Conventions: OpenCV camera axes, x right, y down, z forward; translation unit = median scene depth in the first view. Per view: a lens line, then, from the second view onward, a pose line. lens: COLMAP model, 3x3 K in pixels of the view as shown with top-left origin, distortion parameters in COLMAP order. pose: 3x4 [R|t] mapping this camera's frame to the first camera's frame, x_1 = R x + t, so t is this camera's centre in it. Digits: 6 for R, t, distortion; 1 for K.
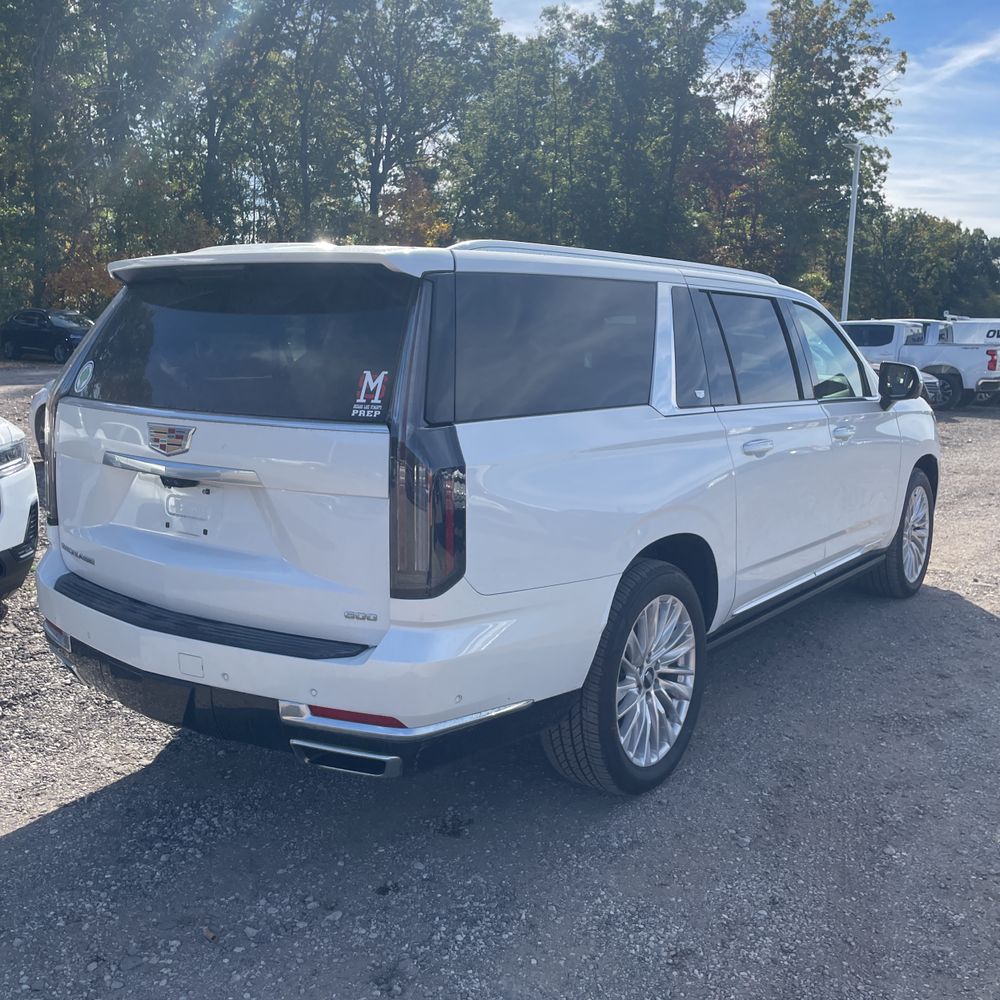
lens RADIAL K [[1043.3, 0, 519.0], [0, 1043.3, 491.4], [0, 0, 1]] dist [0.025995, 0.000000]
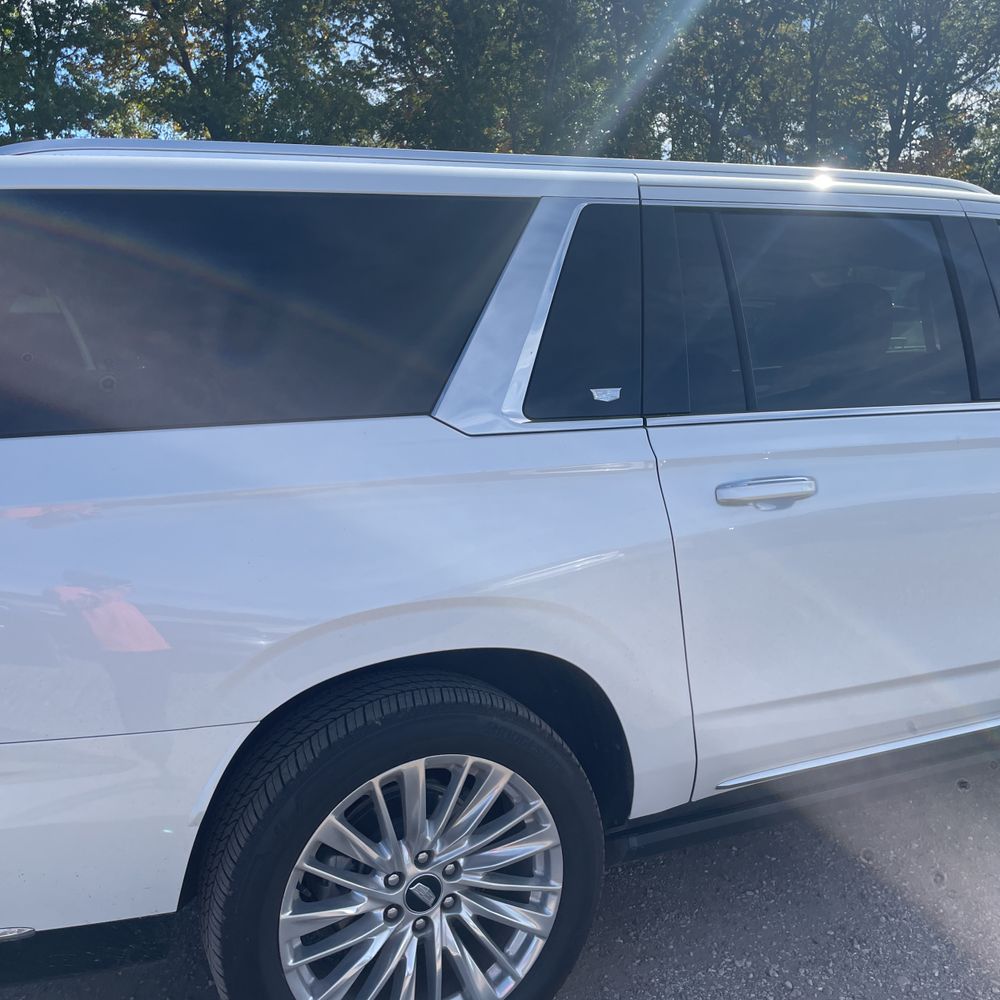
lens RADIAL K [[1043.3, 0, 495.9], [0, 1043.3, 497.5], [0, 0, 1]] dist [0.025995, 0.000000]
pose [[0.869770, 0.046556, -0.491256, 0.385743], [-0.038051, 0.998903, 0.027296, -0.049583], [0.491988, -0.005049, 0.870587, 0.468498]]
